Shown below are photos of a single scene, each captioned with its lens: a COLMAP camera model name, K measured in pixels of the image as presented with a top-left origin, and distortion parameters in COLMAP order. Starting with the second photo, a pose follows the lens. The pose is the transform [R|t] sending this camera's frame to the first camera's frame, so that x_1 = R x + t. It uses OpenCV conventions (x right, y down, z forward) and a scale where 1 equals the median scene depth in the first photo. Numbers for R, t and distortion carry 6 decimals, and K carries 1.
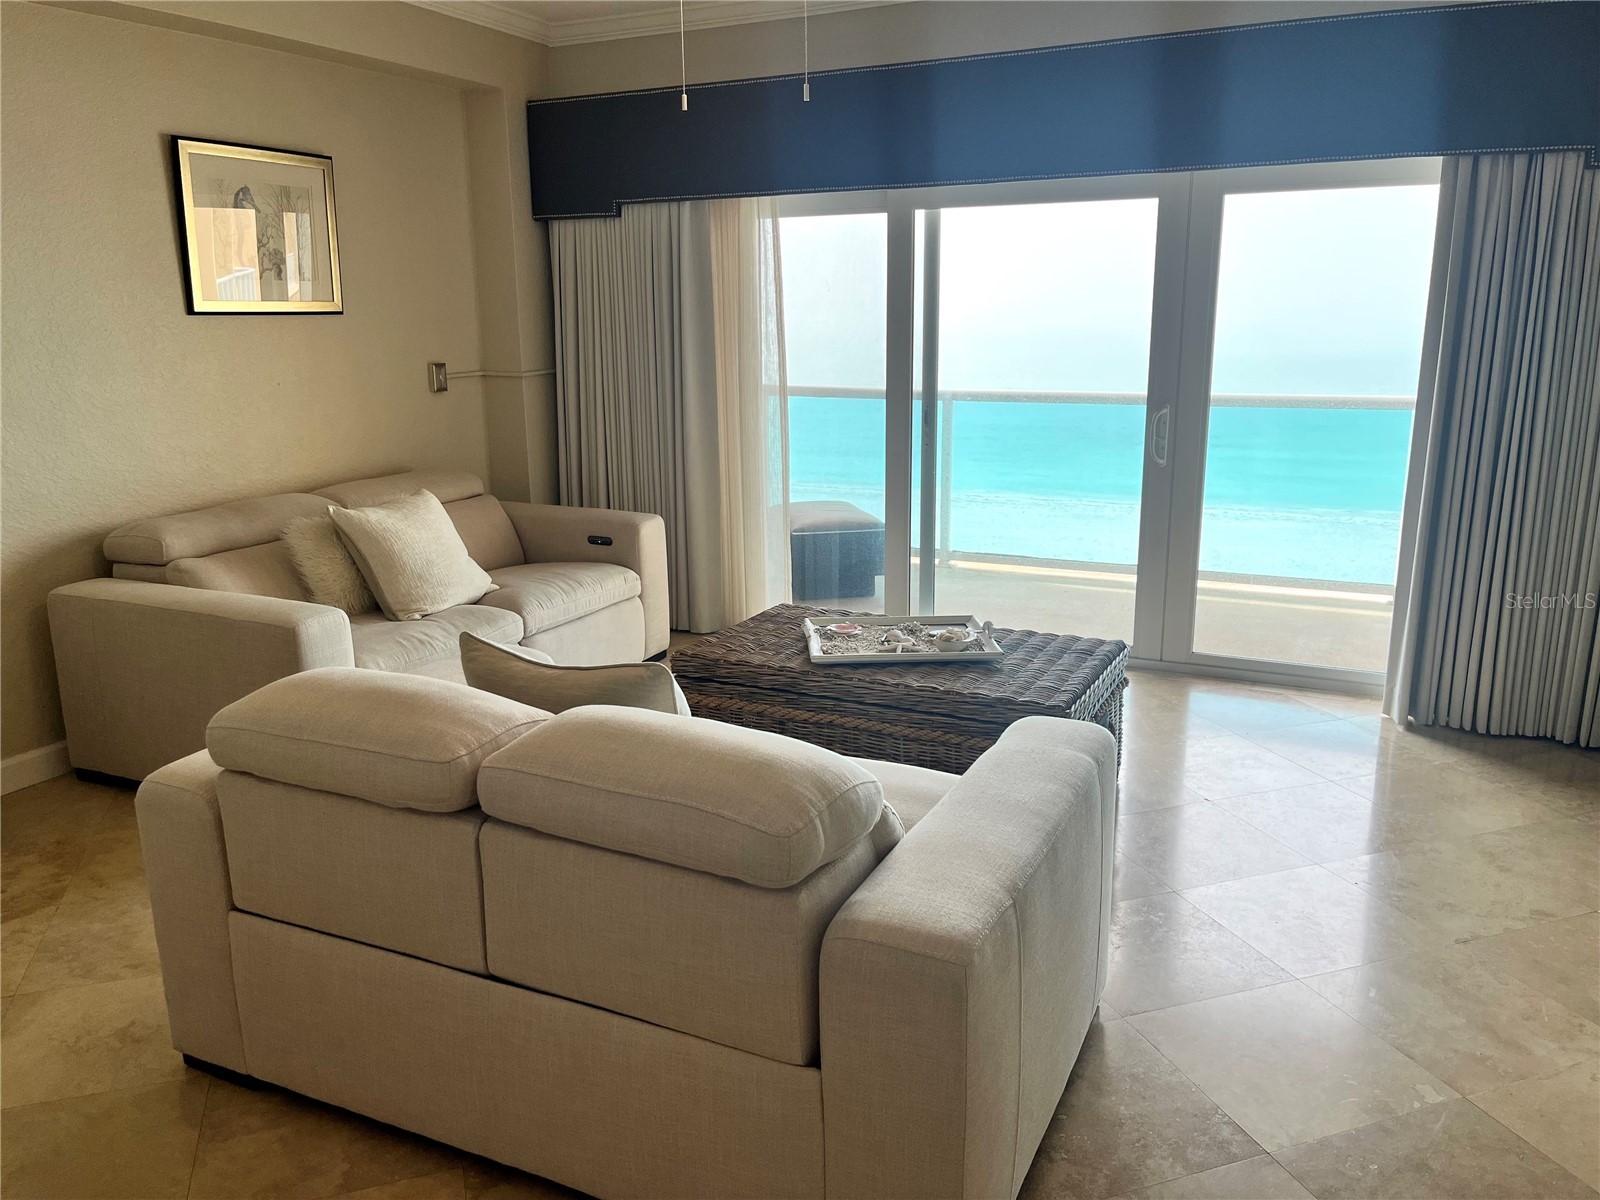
lens RADIAL K [[1217.4, 0, 803.1], [0, 1217.4, 598.4], [0, 0, 1]] dist [0.065631, -0.091234]
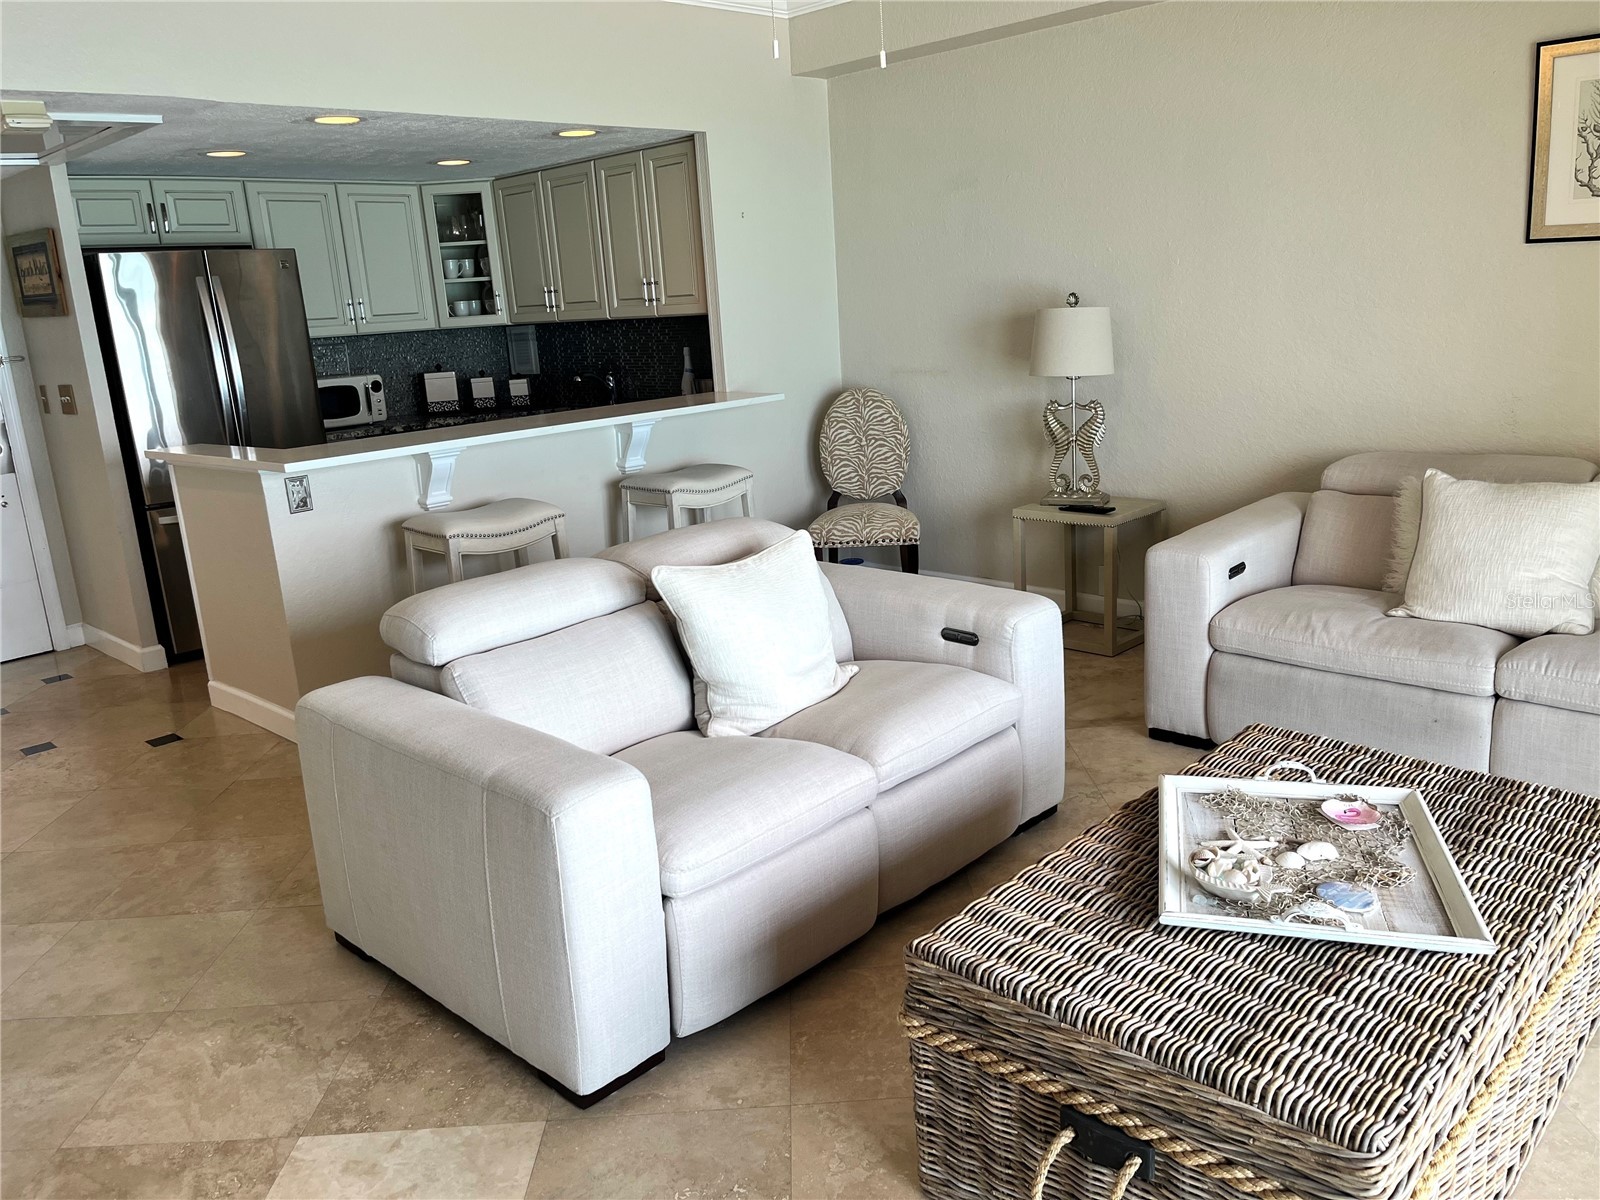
lens RADIAL K [[1217.4, 0, 818.9], [0, 1217.4, 587.6], [0, 0, 1]] dist [0.065631, -0.091234]
pose [[-0.295931, 0.257245, -0.919918, 0.570622], [-0.157532, 0.936724, 0.312621, -0.201056], [0.942130, 0.237431, -0.236681, 0.810993]]
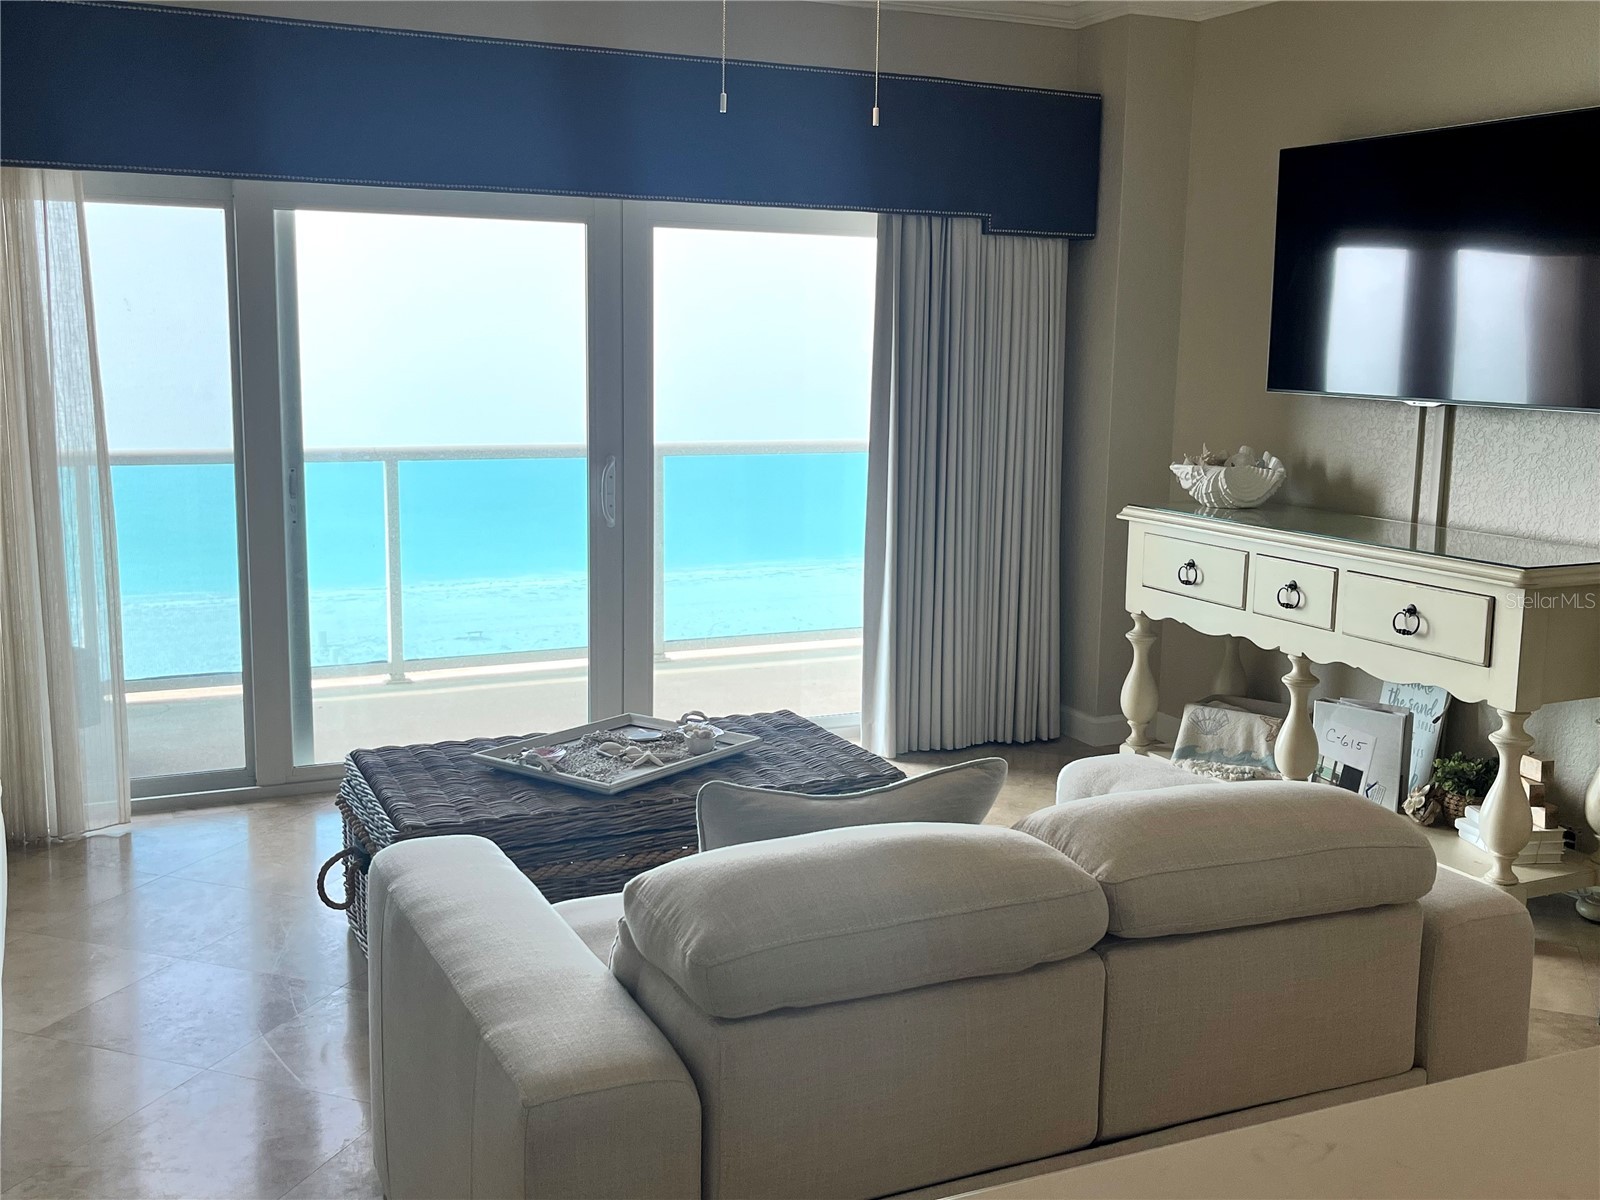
lens RADIAL K [[1614.1, 0, 804.1], [0, 1614.1, 584.8], [0, 0, 1]] dist [0.033042, 0.000000]
pose [[0.627647, -0.099394, 0.772127, -0.594278], [0.161263, 0.986903, -0.004046, -0.046735], [-0.761613, 0.127055, 0.635455, 0.200678]]
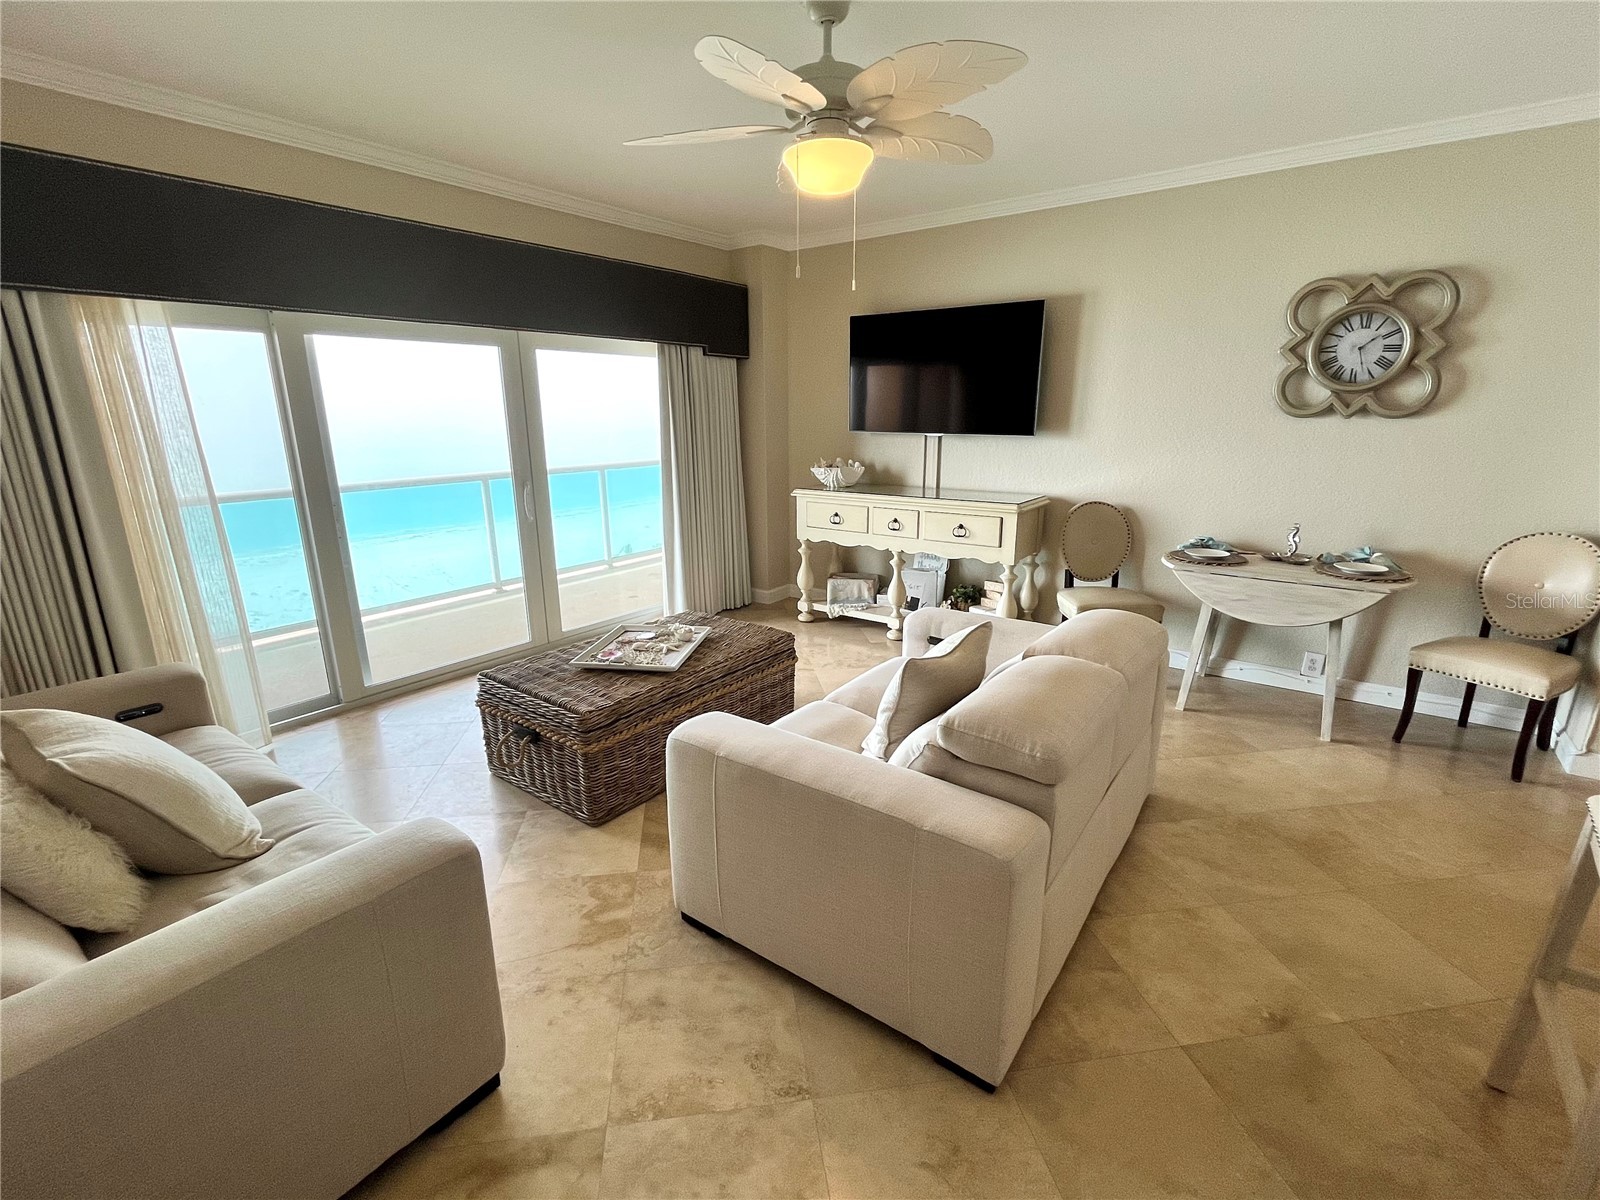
lens RADIAL K [[723.7, 0, 799.8], [0, 723.7, 603.7], [0, 0, 1]] dist [-0.003307, 0.000392]
pose [[0.185059, -0.246781, 0.951237, -0.630329], [0.235311, 0.950926, 0.200921, -0.131963], [-0.954139, 0.186655, 0.234048, 0.559317]]
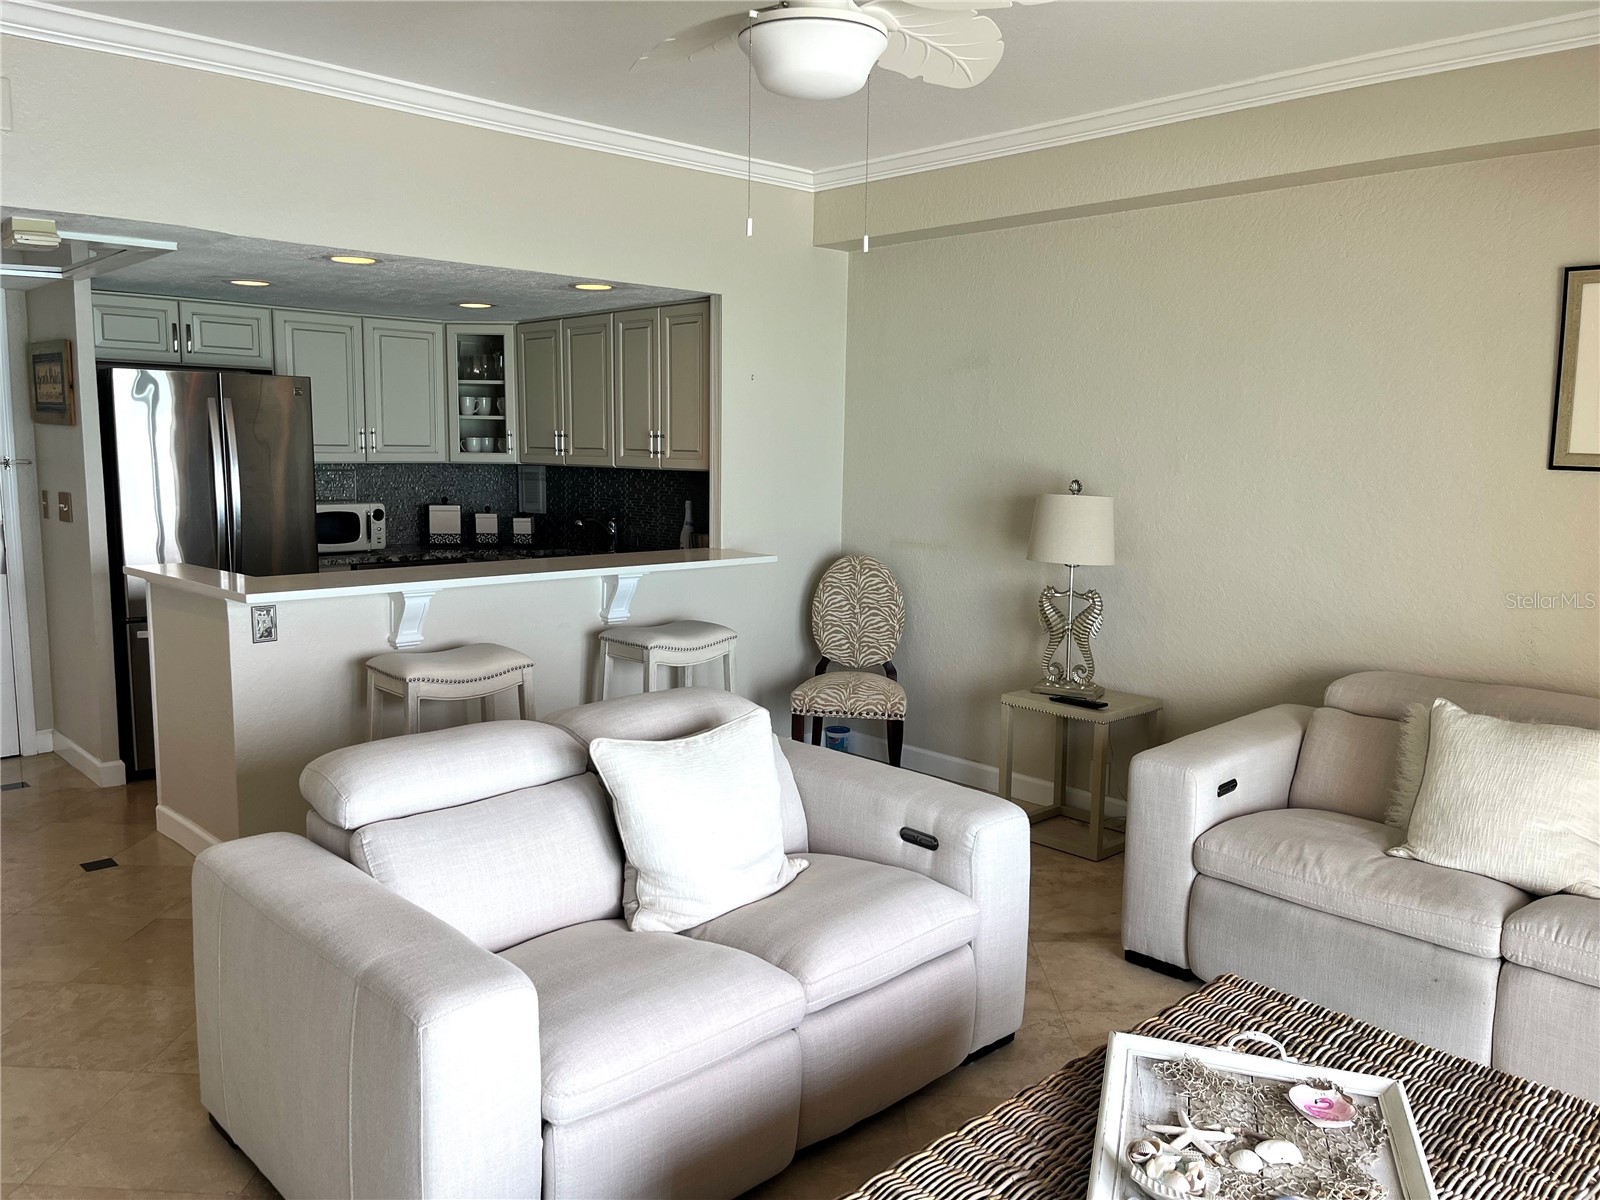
lens RADIAL K [[1217.4, 0, 795.0], [0, 1217.4, 599.2], [0, 0, 1]] dist [0.065631, -0.091234]
pose [[-0.344400, 0.129091, -0.929905, 0.517527], [-0.225771, 0.950045, 0.215504, -0.217459], [0.911272, 0.284165, -0.298051, 0.827835]]
